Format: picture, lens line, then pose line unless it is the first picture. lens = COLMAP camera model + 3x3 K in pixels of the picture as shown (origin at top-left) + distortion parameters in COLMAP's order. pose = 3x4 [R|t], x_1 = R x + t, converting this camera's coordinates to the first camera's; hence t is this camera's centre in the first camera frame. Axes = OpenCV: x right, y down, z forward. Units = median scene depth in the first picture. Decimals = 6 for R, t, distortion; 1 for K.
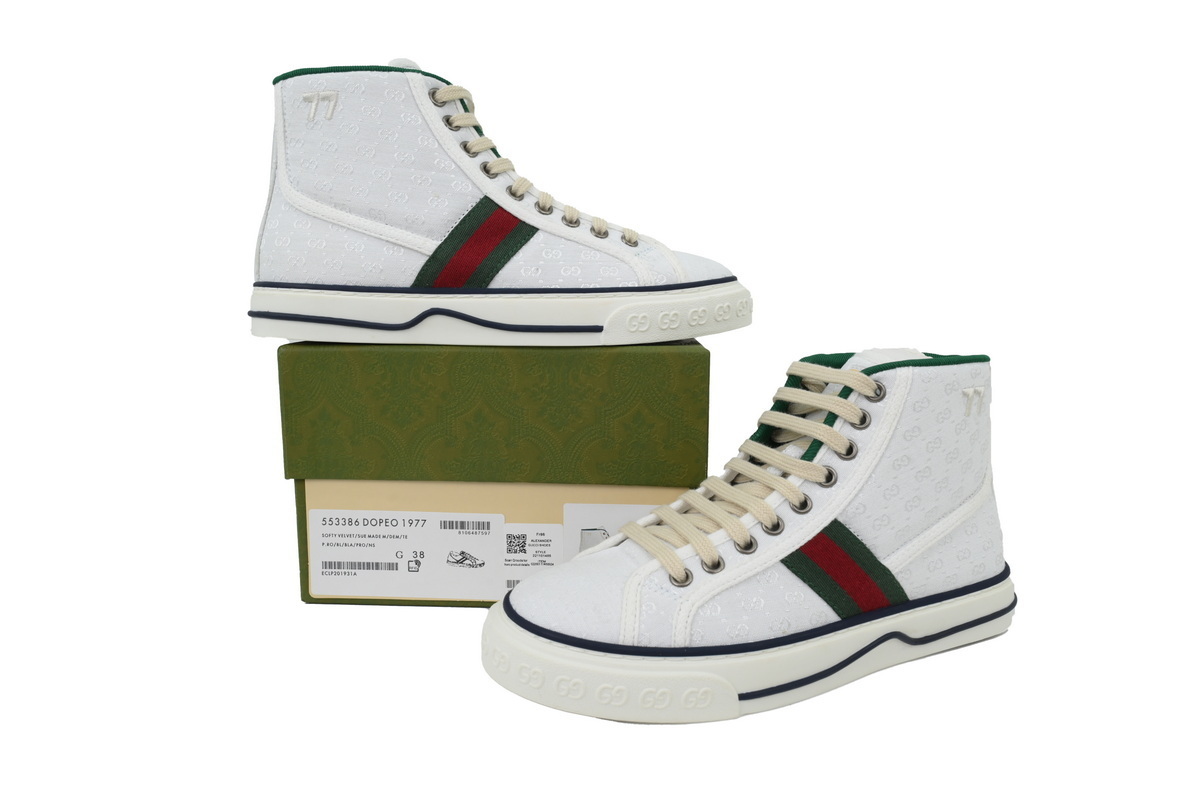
lens RADIAL K [[805.9, 0, 600.0], [0, 805.9, 400.0], [0, 0, 1]] dist [0.003626, -0.000046]
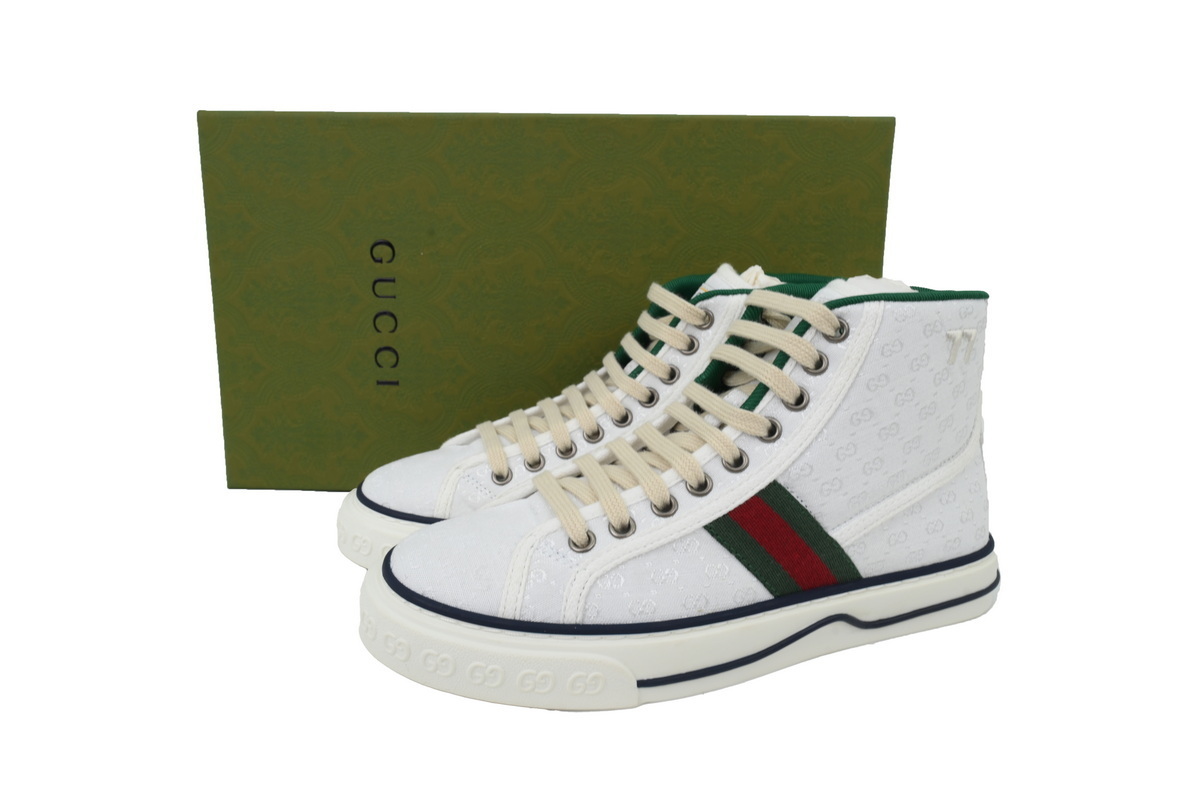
lens RADIAL K [[805.9, 0, 600.0], [0, 805.9, 400.0], [0, 0, 1]] dist [0.003626, -0.000046]
pose [[0.997799, 0.041125, -0.052011, 0.148356], [-0.036381, 0.995359, 0.089092, -0.004097], [0.055434, -0.087004, 0.994665, 0.159376]]
